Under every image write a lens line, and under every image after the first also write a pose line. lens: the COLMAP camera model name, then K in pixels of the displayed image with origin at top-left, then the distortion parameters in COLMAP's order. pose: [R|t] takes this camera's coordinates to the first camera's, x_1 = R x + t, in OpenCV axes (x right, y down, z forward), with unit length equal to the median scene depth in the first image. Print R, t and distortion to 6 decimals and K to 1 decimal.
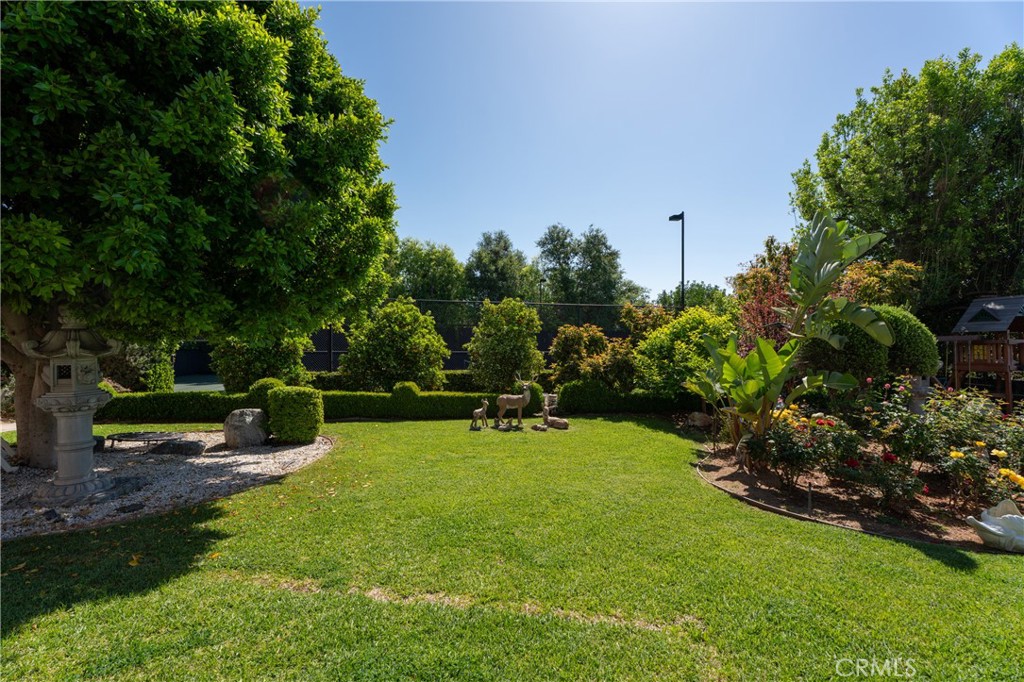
lens RADIAL K [[455.6, 0, 514.1], [0, 455.6, 343.8], [0, 0, 1]] dist [0.001130, 0.000721]
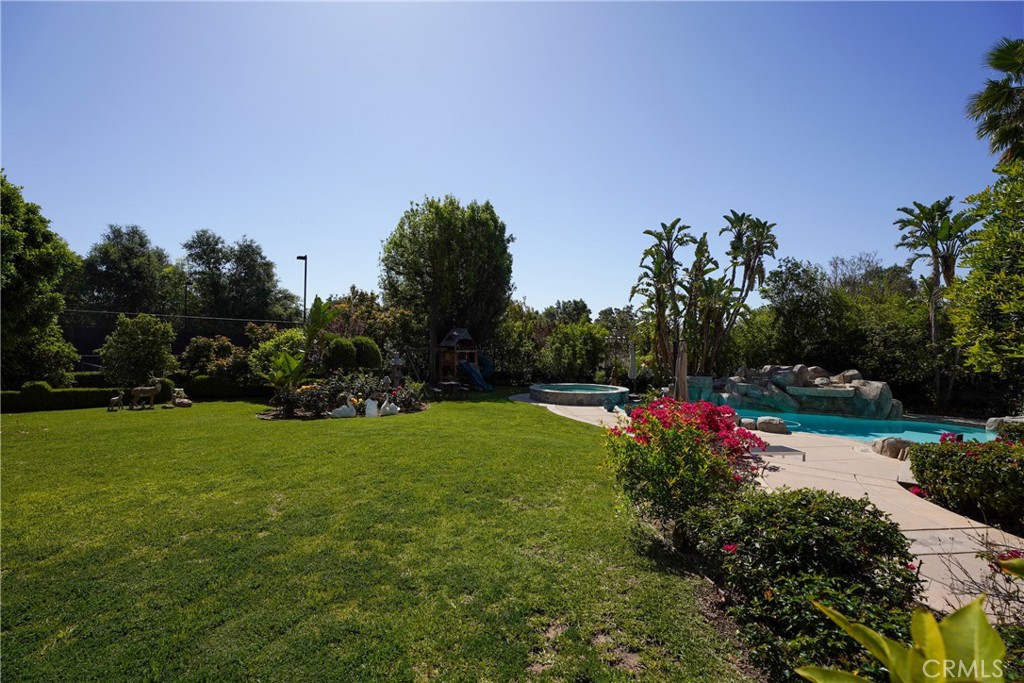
lens RADIAL K [[455.6, 0, 512.6], [0, 455.6, 344.1], [0, 0, 1]] dist [0.001130, 0.000721]
pose [[0.786014, 0.014315, 0.618043, 0.008387], [-0.015731, 0.999871, -0.003153, -0.021637], [-0.618008, -0.007244, 0.786138, -0.487698]]
